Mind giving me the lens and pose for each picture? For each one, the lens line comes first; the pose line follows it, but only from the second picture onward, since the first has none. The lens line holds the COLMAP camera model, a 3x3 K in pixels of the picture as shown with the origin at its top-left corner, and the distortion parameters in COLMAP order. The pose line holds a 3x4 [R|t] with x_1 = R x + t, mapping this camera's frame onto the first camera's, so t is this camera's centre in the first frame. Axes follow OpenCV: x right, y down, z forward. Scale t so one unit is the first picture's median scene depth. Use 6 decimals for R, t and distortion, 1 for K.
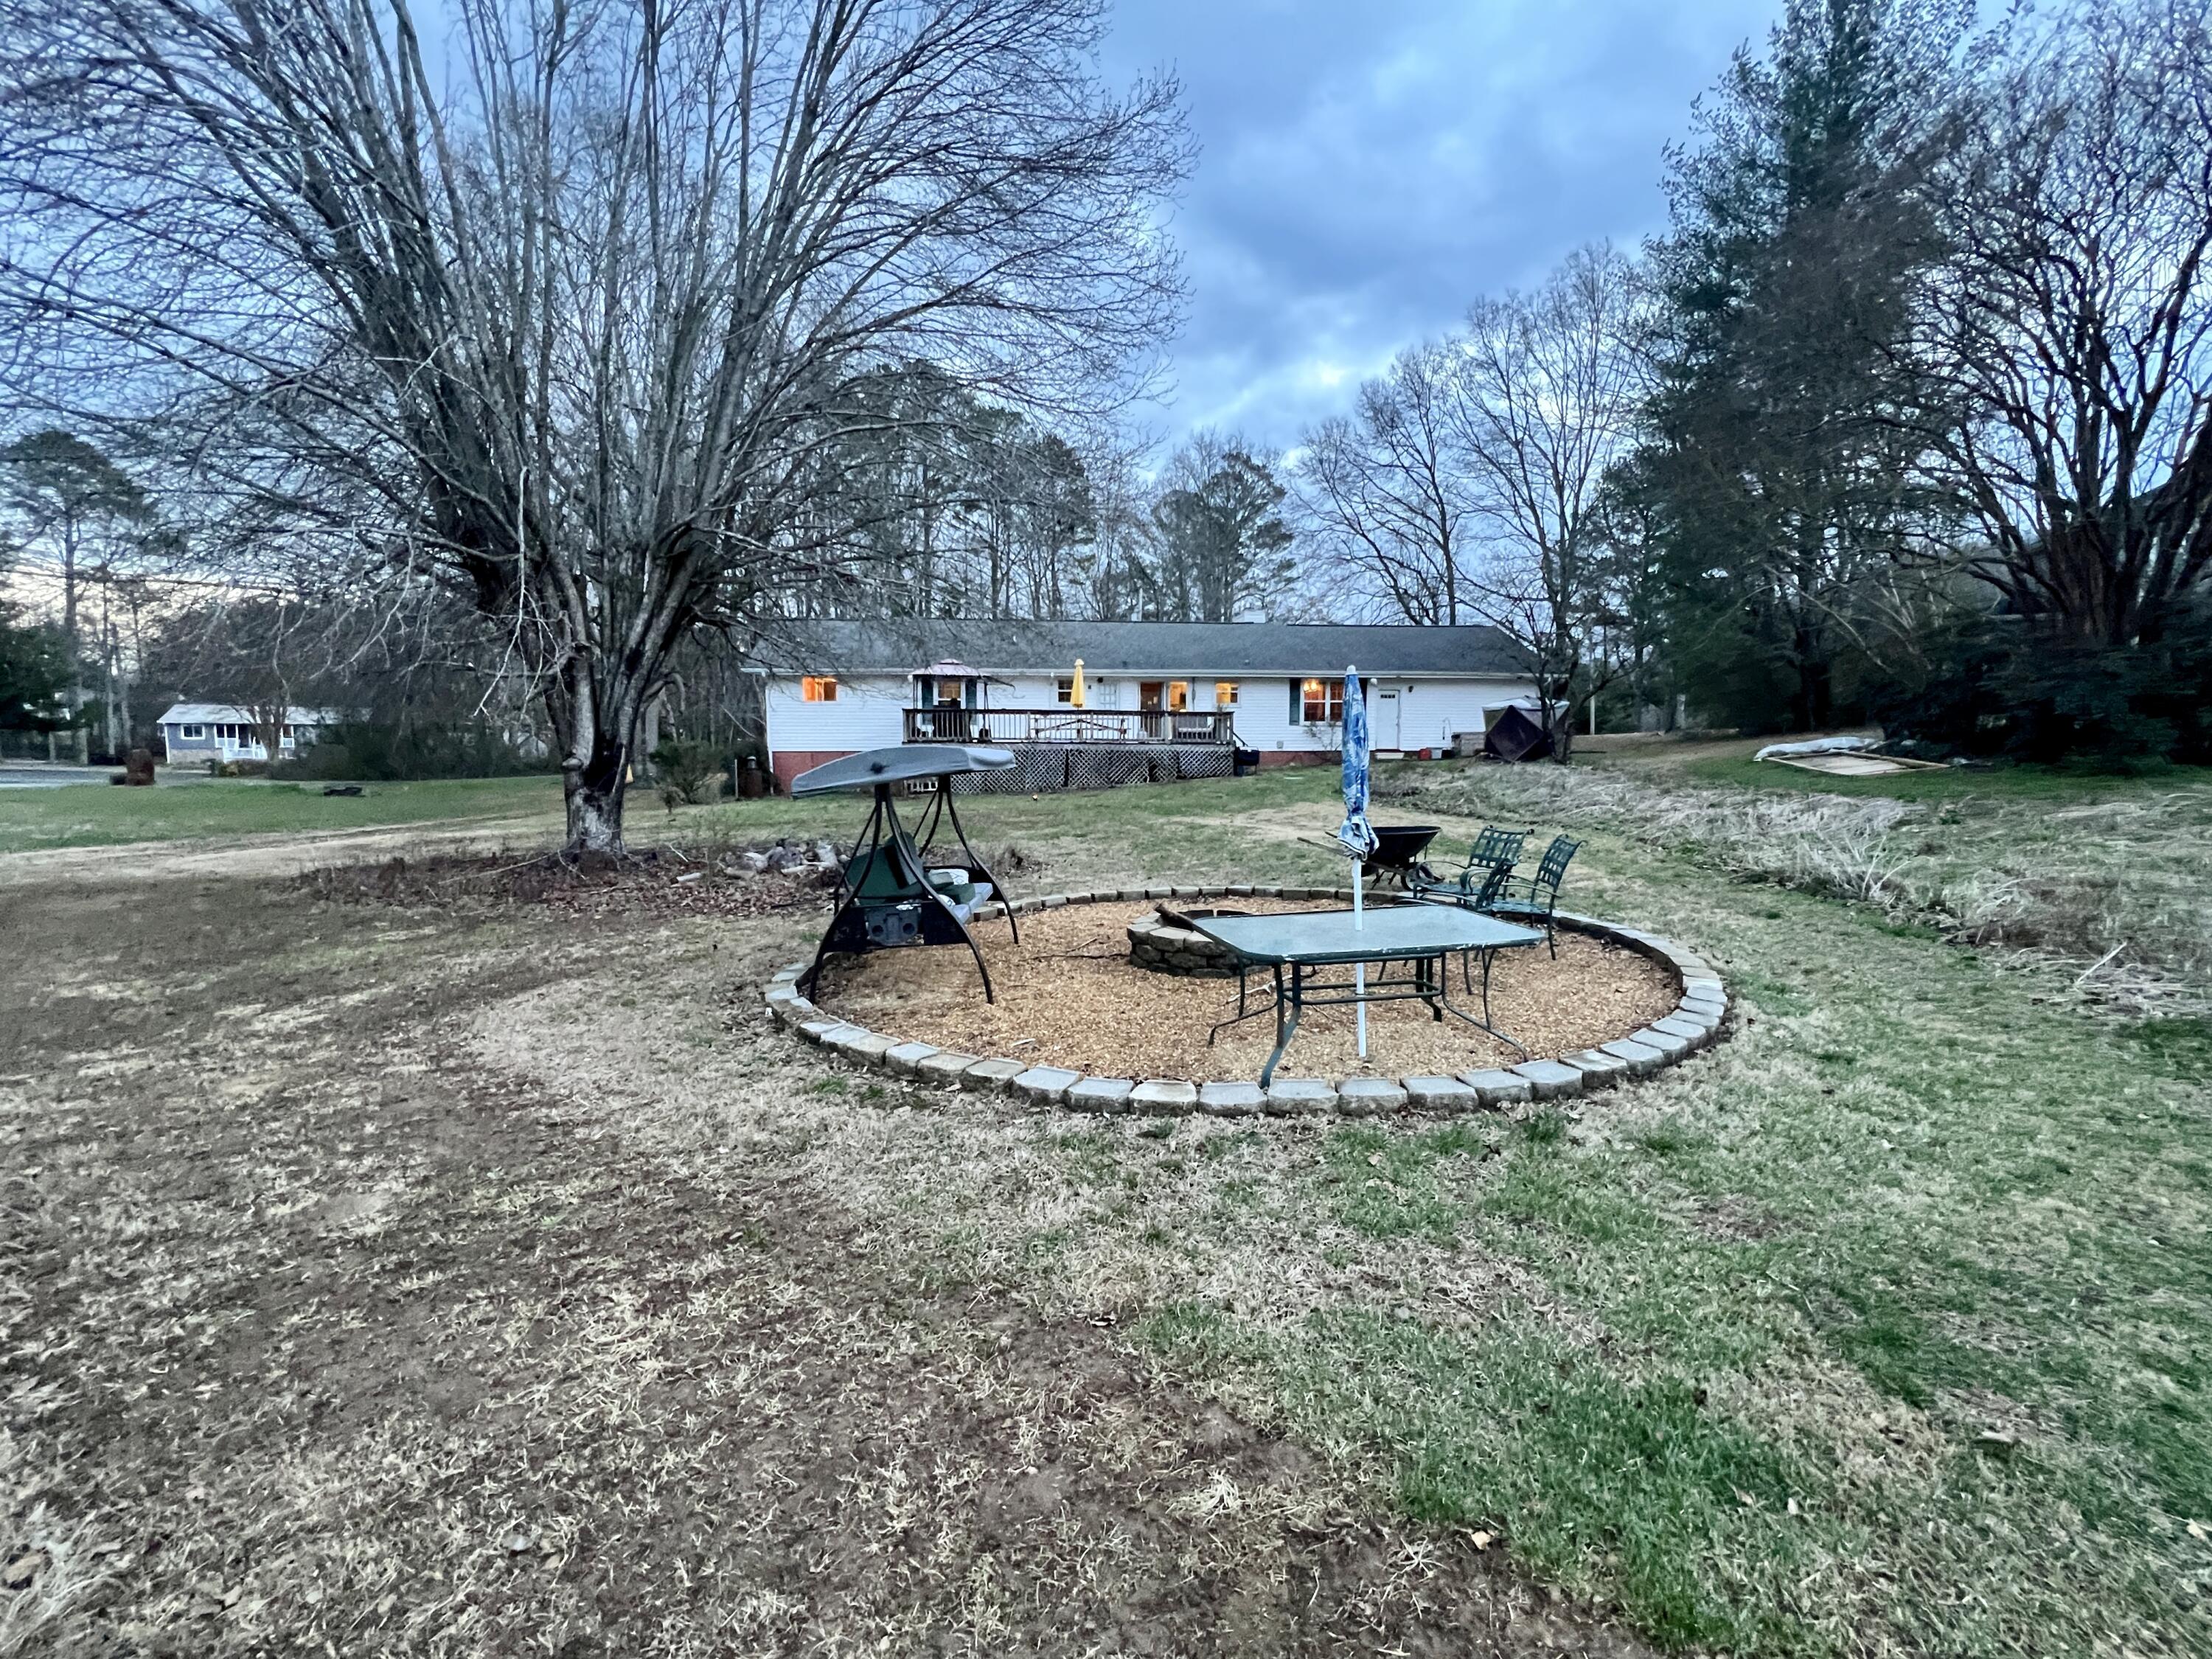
lens RADIAL K [[951.9, 0, 1084.9], [0, 951.9, 830.3], [0, 0, 1]] dist [-0.002670, 0.000493]
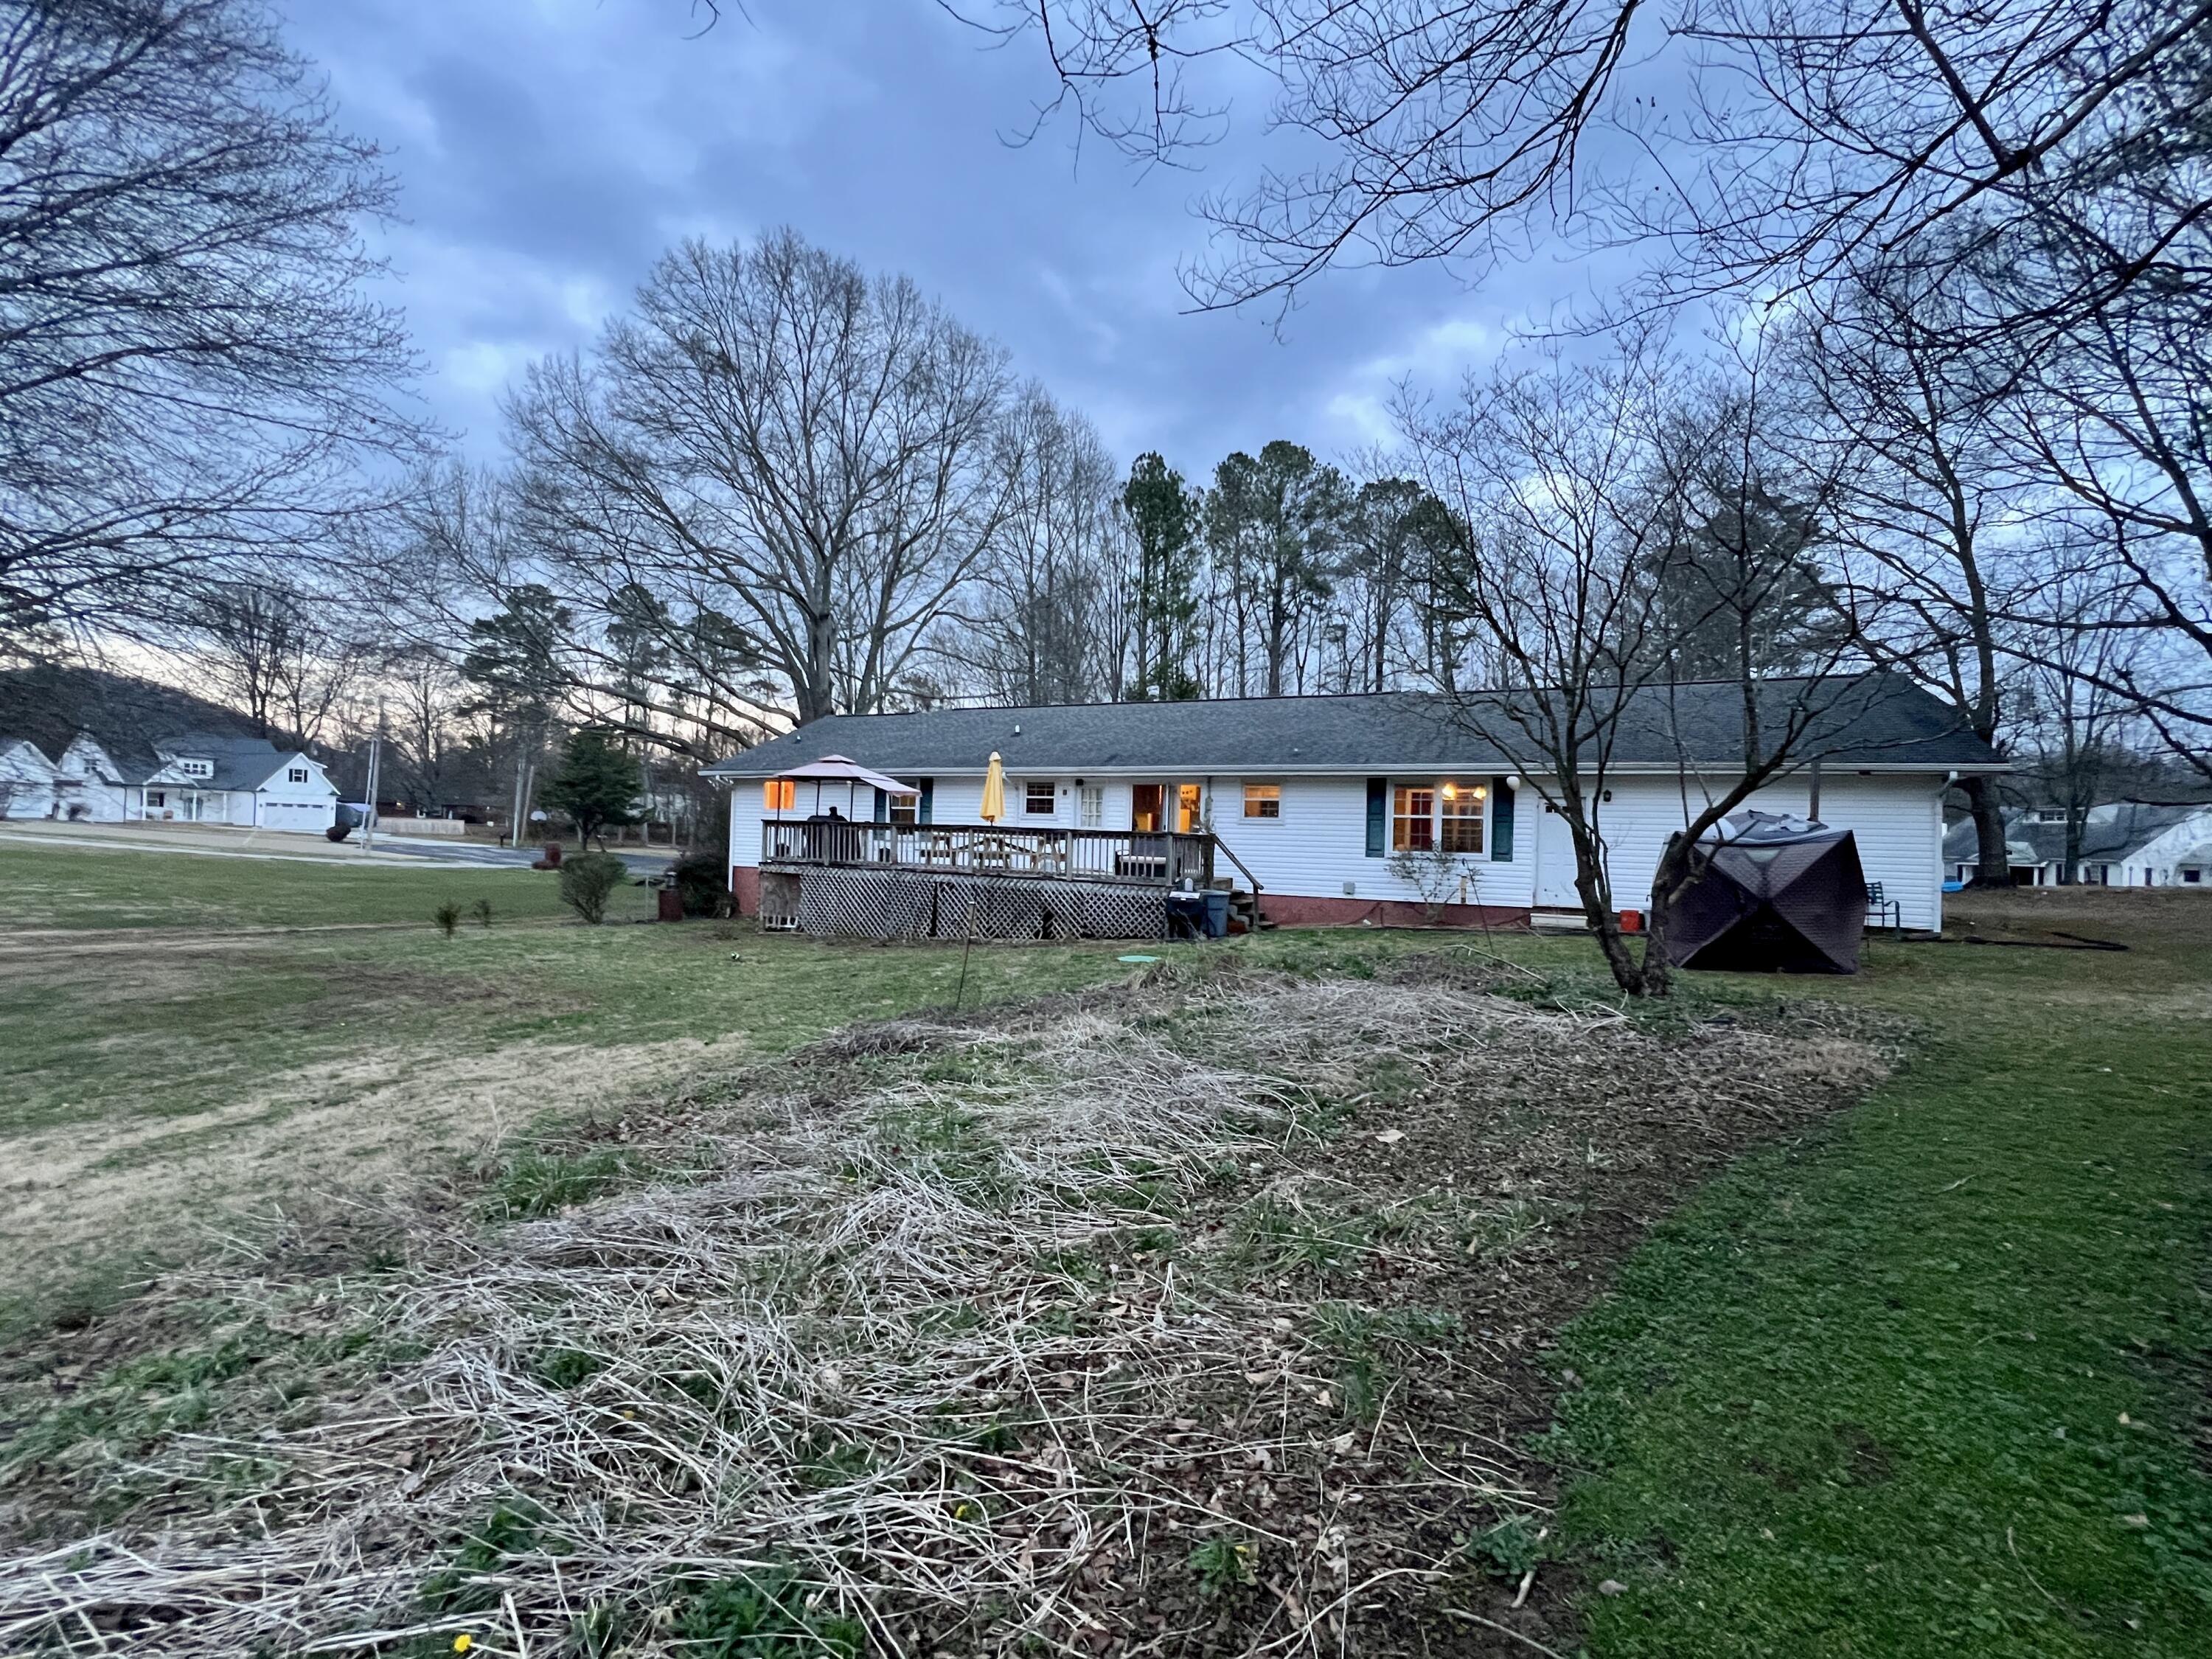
lens RADIAL K [[951.9, 0, 1093.6], [0, 951.9, 828.0], [0, 0, 1]] dist [-0.002670, 0.000493]
pose [[0.857065, 0.019106, -0.514855, 0.370873], [-0.077208, 0.992791, -0.091683, -0.059926], [0.509391, 0.118330, 0.852361, 0.403311]]
